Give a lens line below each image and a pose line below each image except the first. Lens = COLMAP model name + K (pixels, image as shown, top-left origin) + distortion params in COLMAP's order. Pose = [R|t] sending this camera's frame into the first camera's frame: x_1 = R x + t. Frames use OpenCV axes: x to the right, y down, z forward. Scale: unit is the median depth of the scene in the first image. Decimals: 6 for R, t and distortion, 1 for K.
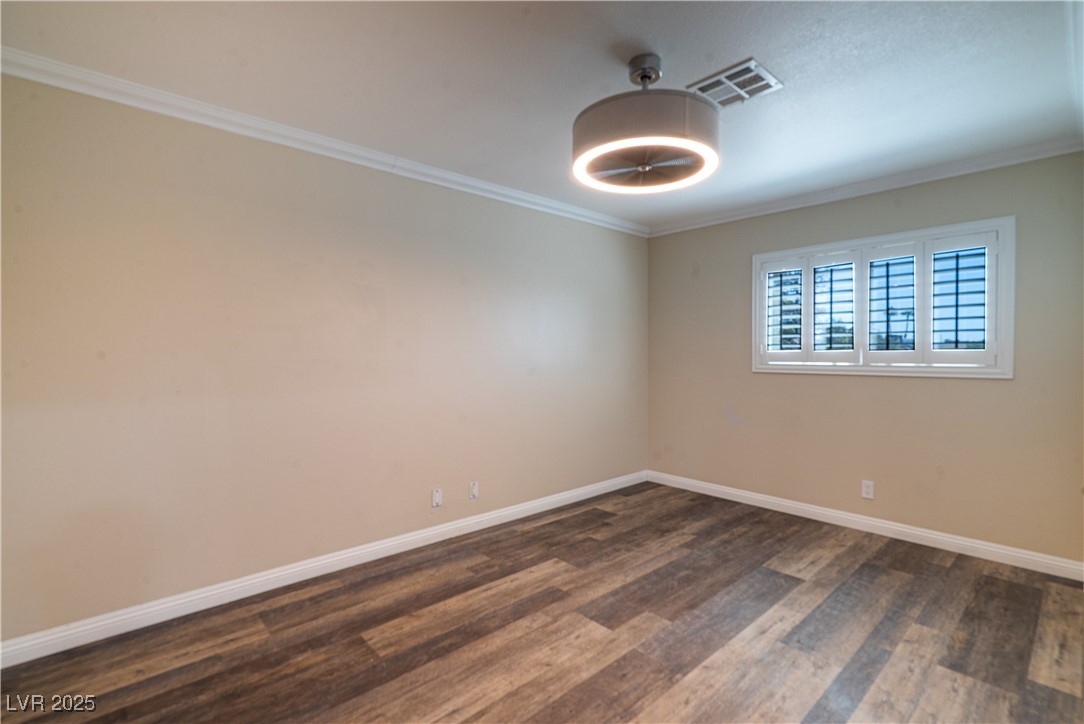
lens RADIAL K [[497.4, 0, 544.7], [0, 497.4, 360.2], [0, 0, 1]] dist [-0.000172, 0.000451]
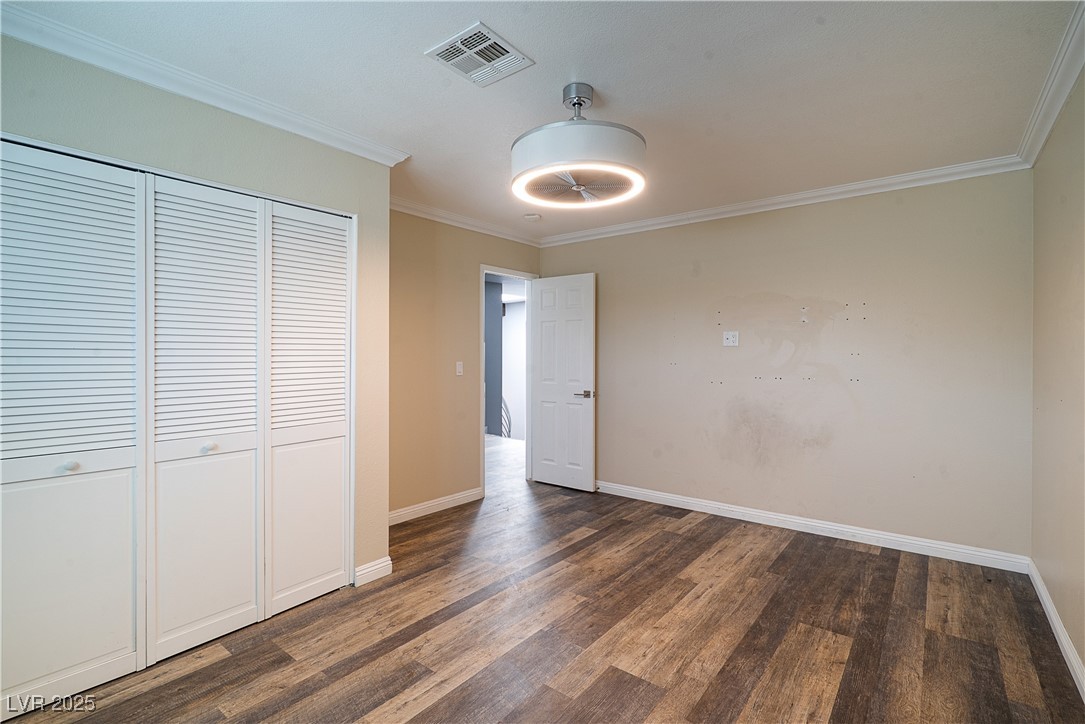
lens RADIAL K [[497.8, 0, 545.2], [0, 497.8, 360.2], [0, 0, 1]] dist [-0.000172, 0.000451]
pose [[-0.985612, 0.000241, -0.169021, 0.429858], [-0.004390, 0.999625, 0.027025, -0.035642], [0.168964, 0.027378, -0.985242, 1.958818]]
